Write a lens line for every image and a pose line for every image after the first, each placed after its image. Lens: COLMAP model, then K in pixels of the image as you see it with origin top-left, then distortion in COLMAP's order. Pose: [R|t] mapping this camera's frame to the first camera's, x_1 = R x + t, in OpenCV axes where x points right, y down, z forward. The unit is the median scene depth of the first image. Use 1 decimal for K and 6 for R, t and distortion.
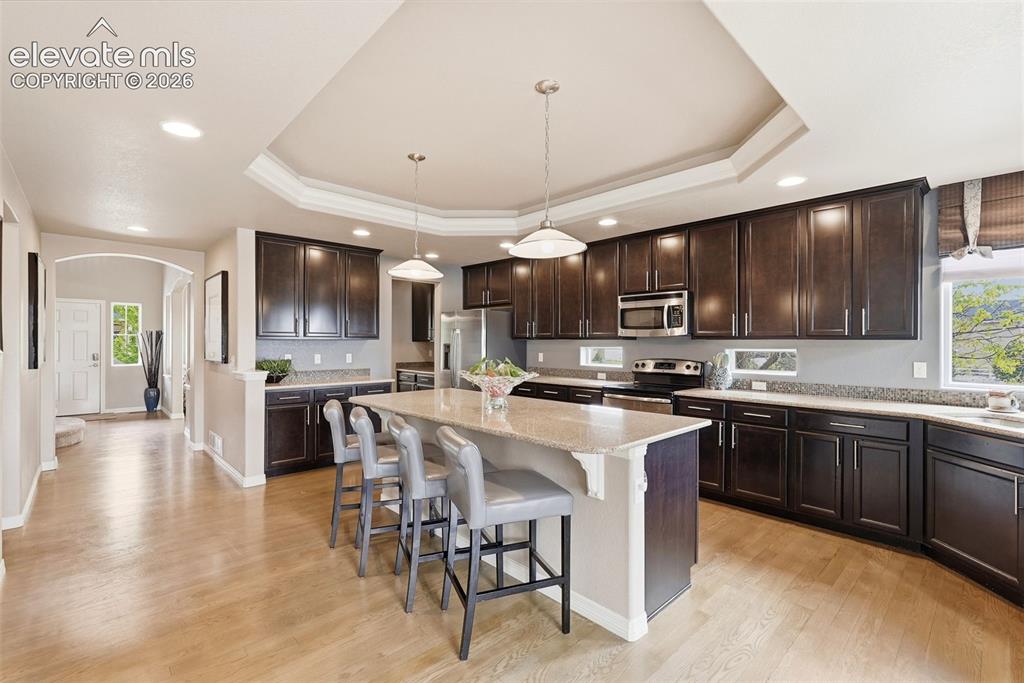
lens RADIAL K [[453.5, 0, 511.4], [0, 453.5, 340.7], [0, 0, 1]] dist [0.000446, 0.001459]
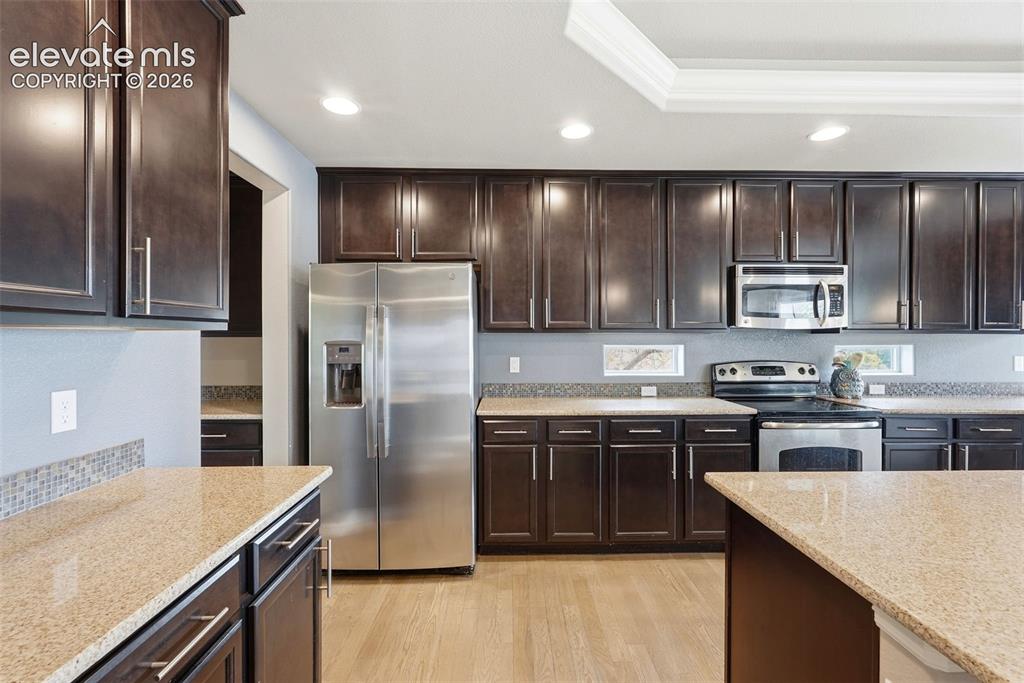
lens RADIAL K [[626.7, 0, 514.9], [0, 626.7, 338.1], [0, 0, 1]] dist [0.001135, 0.000515]
pose [[0.665237, -0.003536, 0.746624, -0.600463], [-0.000528, 0.999986, 0.005206, 0.001040], [-0.746632, -0.003858, 0.665226, 0.610754]]
